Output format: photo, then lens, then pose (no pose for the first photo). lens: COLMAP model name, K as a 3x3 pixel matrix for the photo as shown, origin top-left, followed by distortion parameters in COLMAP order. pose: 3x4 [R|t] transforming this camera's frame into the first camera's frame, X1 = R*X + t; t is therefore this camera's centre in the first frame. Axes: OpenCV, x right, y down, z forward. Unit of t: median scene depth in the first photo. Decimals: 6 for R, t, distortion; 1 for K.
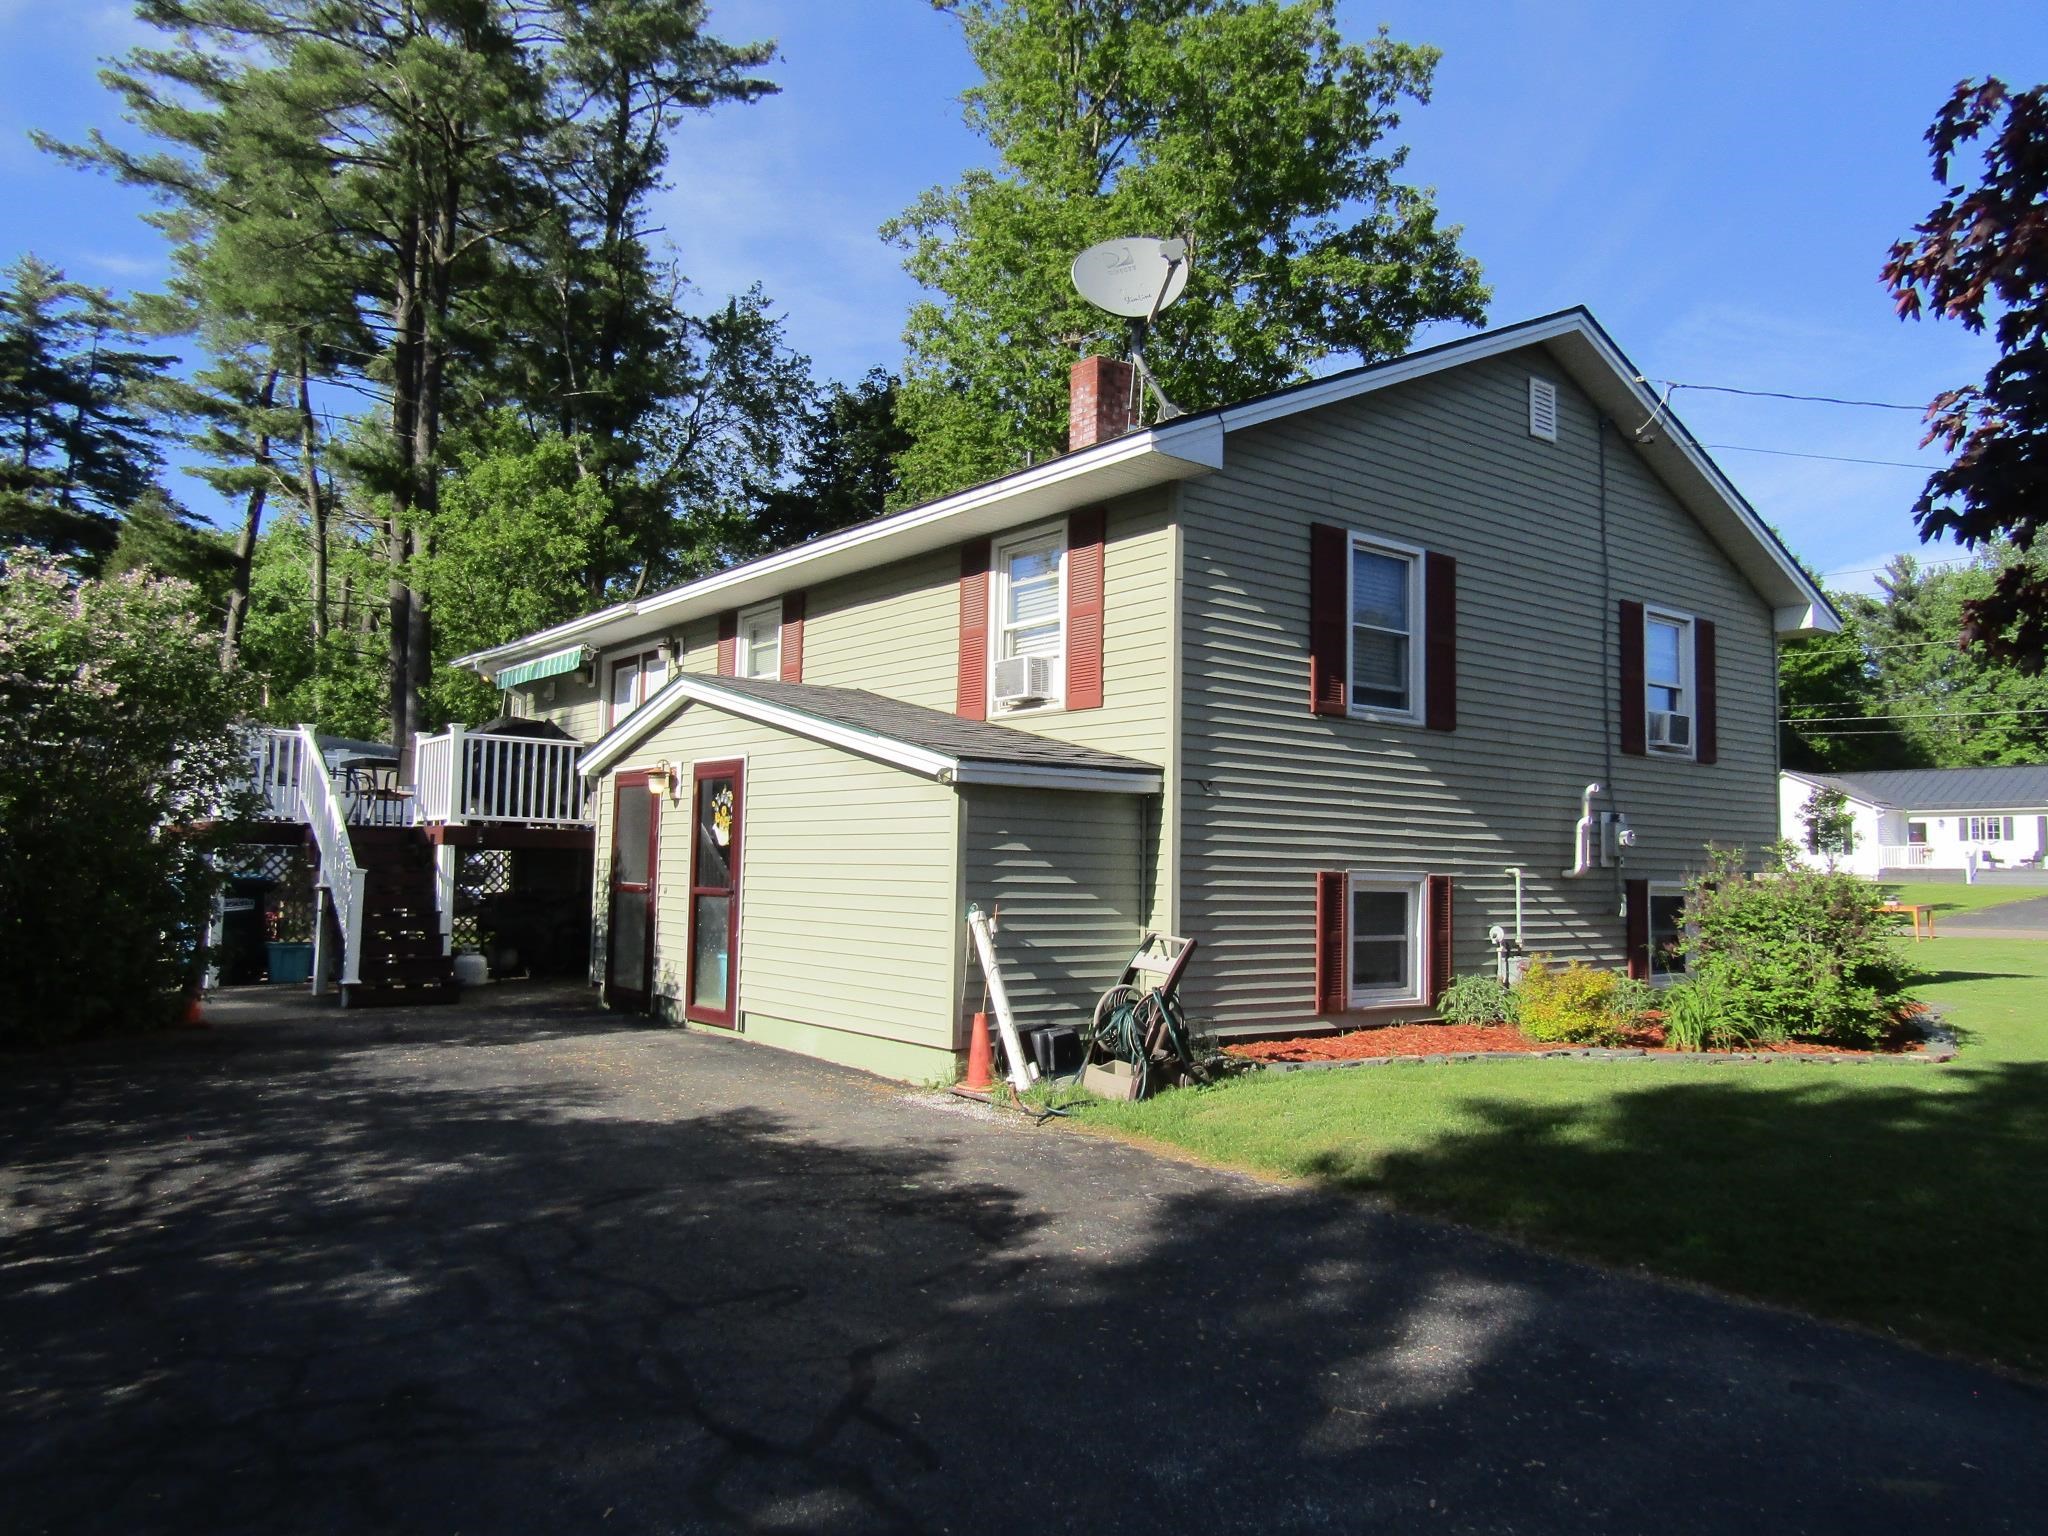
lens RADIAL K [[1447.5, 0, 1028.8], [0, 1447.5, 772.6], [0, 0, 1]] dist [-0.005329, 0.002020]
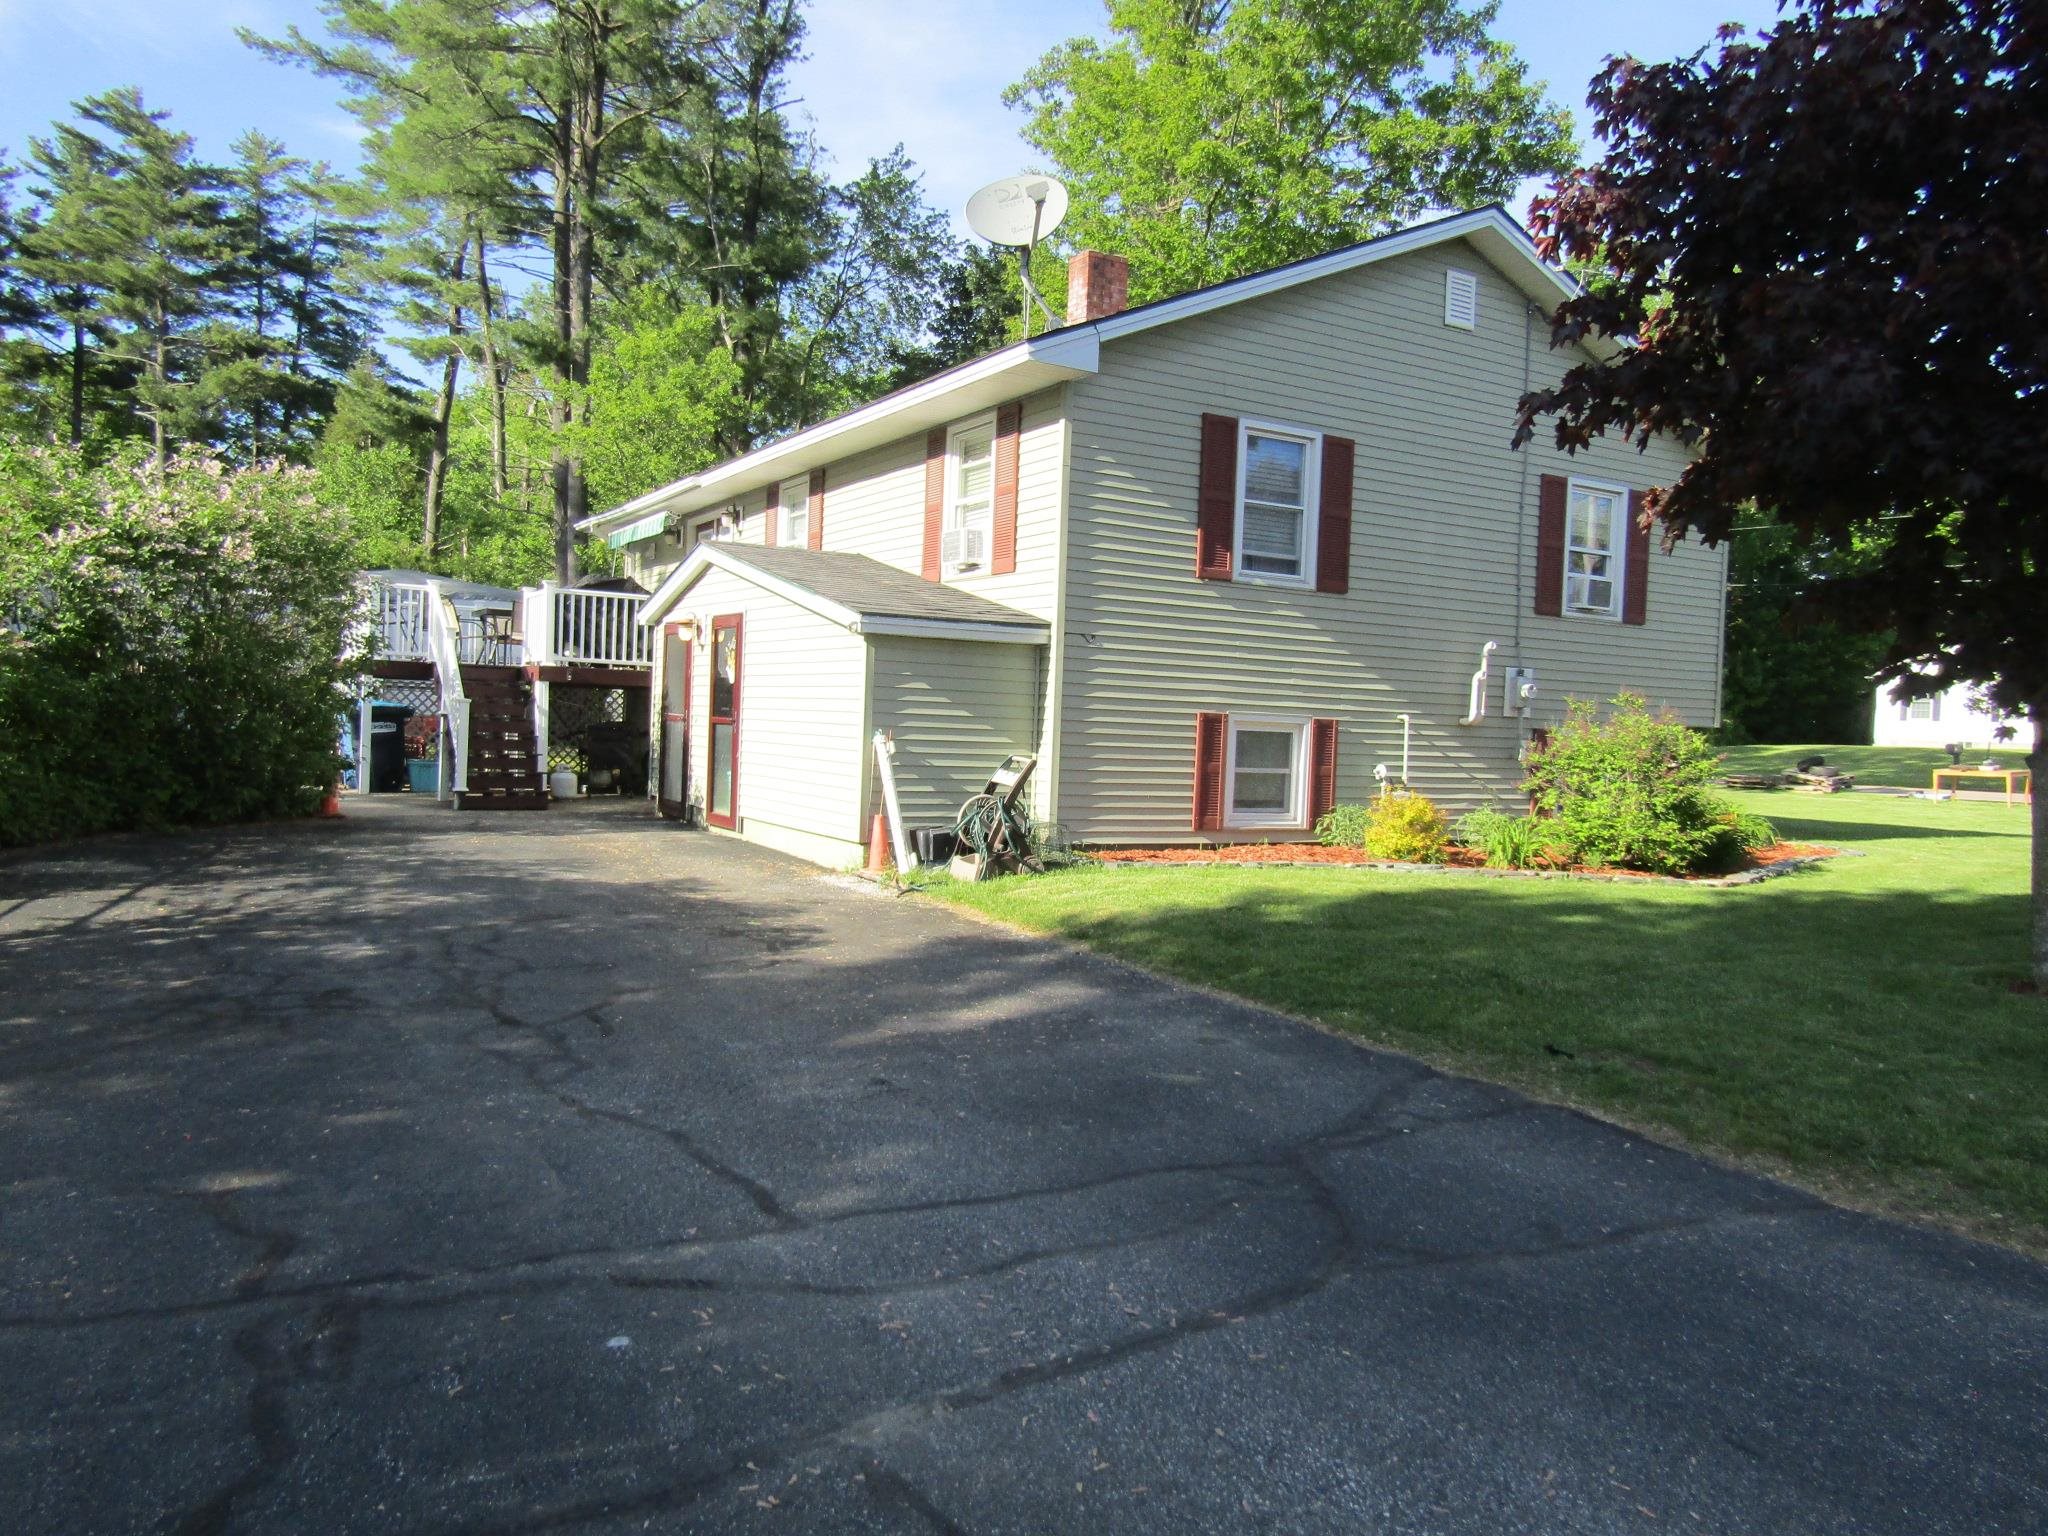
lens RADIAL K [[1450.6, 0, 1023.5], [0, 1450.6, 765.1], [0, 0, 1]] dist [-0.014602, 0.028452]
pose [[0.990439, 0.023457, -0.135944, 0.167465], [-0.010368, 0.995308, 0.096201, -0.001090], [0.137563, -0.093872, 0.986035, -0.150230]]
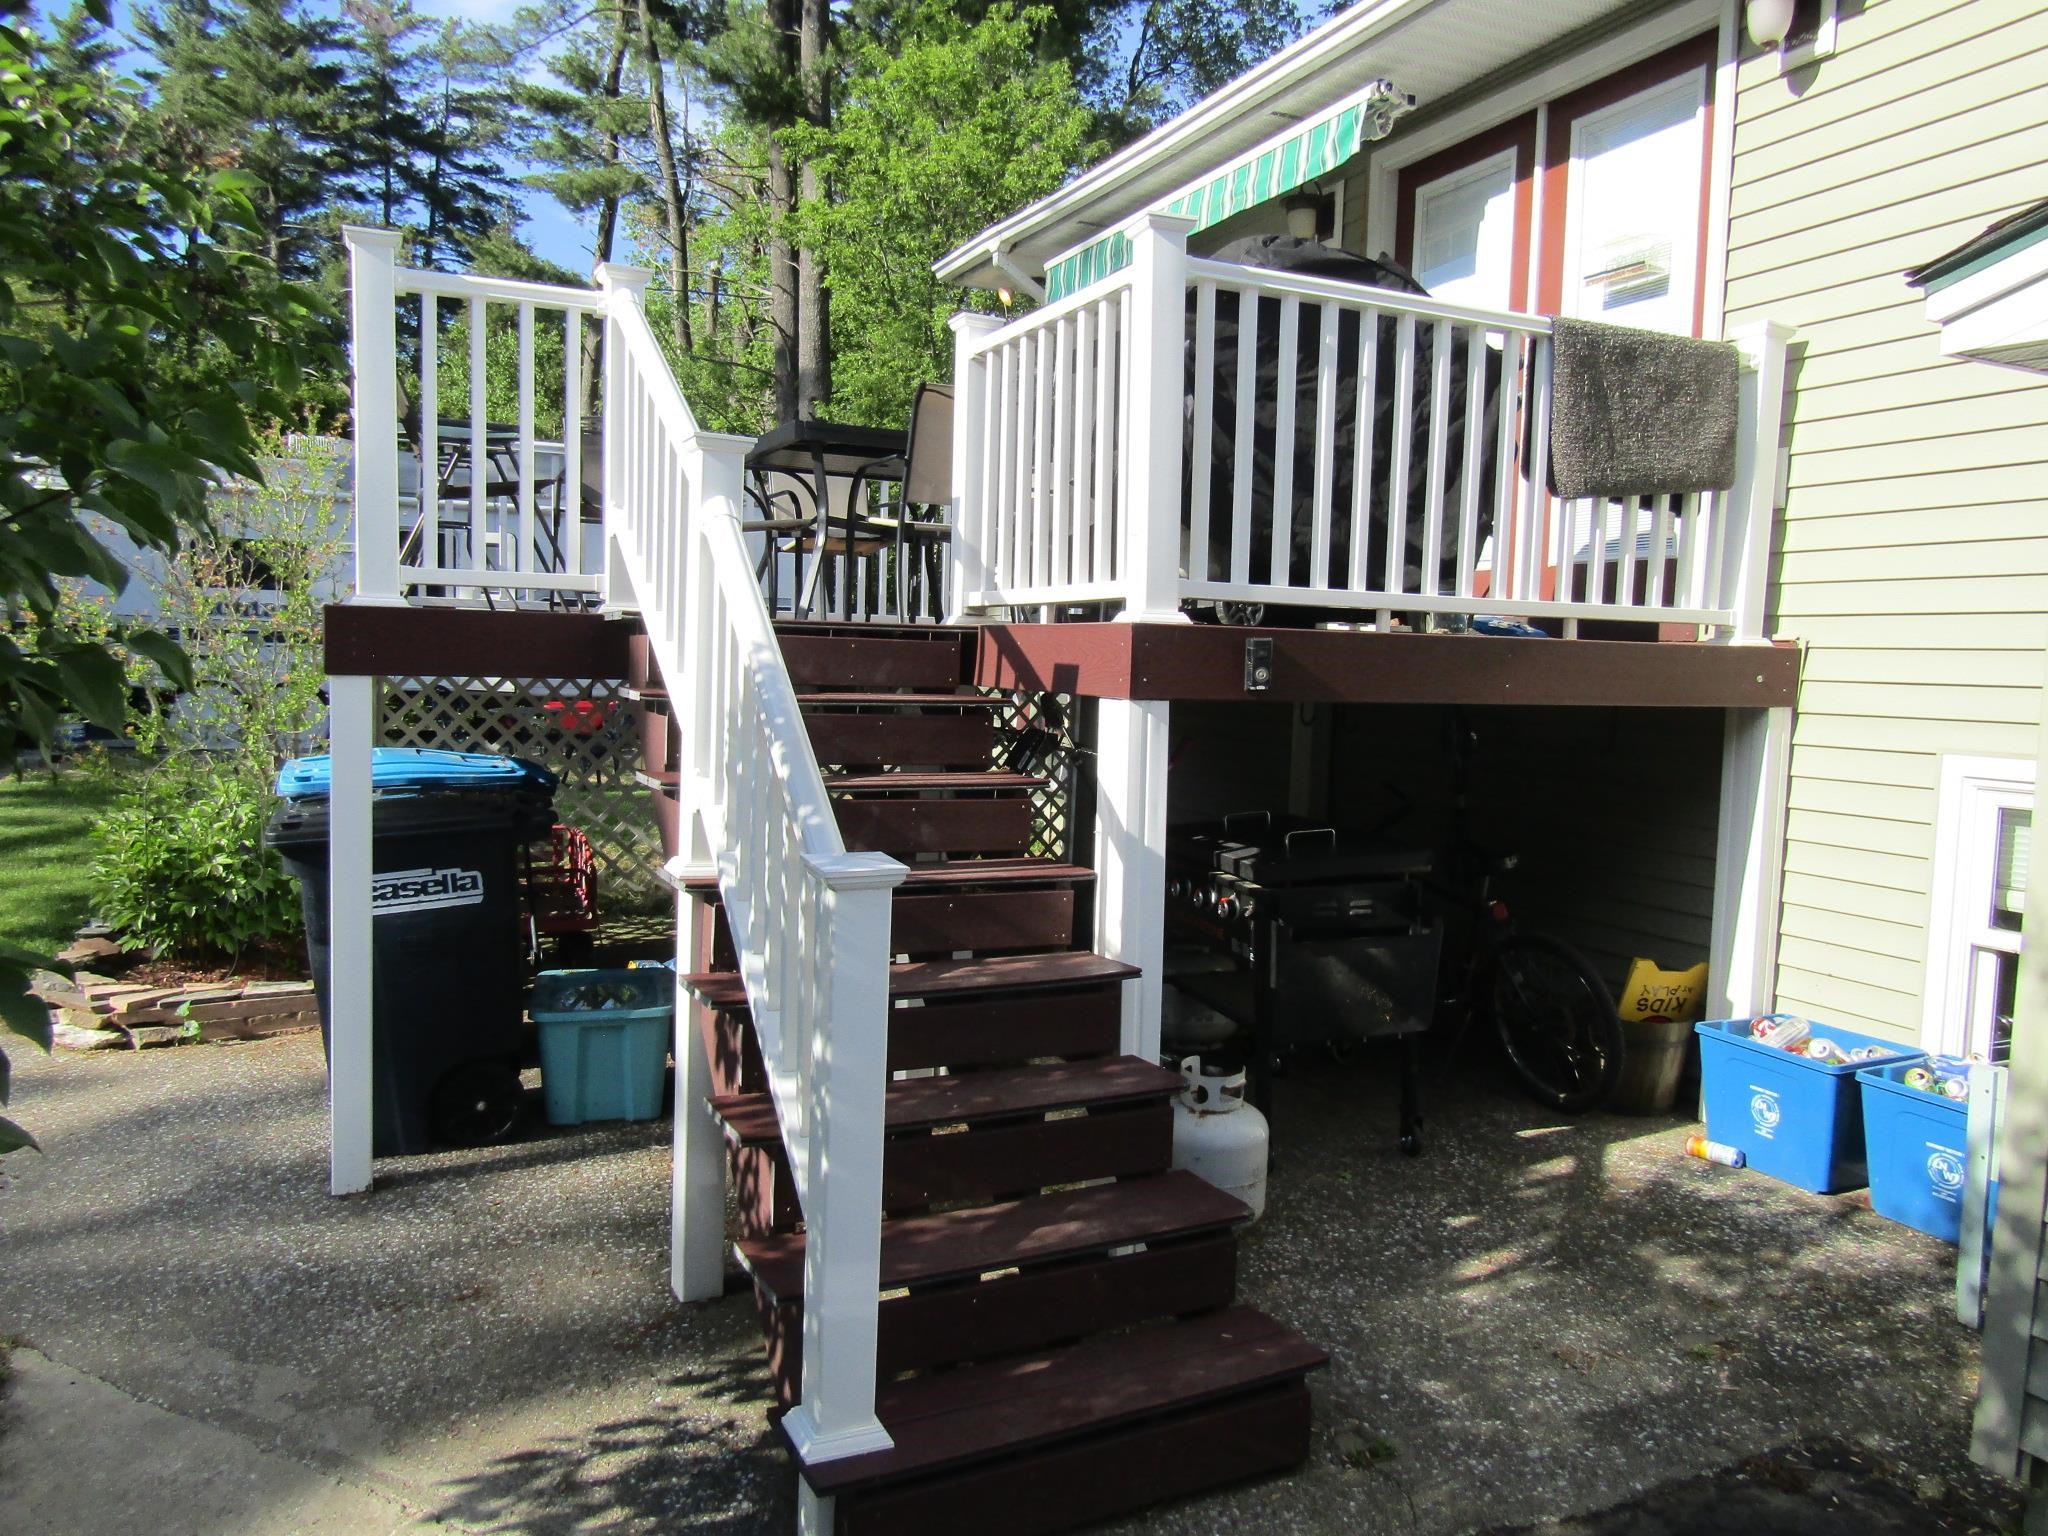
lens RADIAL K [[1447.5, 0, 1028.8], [0, 1447.5, 772.6], [0, 0, 1]] dist [-0.005329, 0.002020]
pose [[0.973234, 0.024530, -0.228503, -0.372573], [0.009274, 0.989285, 0.145702, 0.026054], [0.229628, -0.143921, 0.962579, 0.771252]]
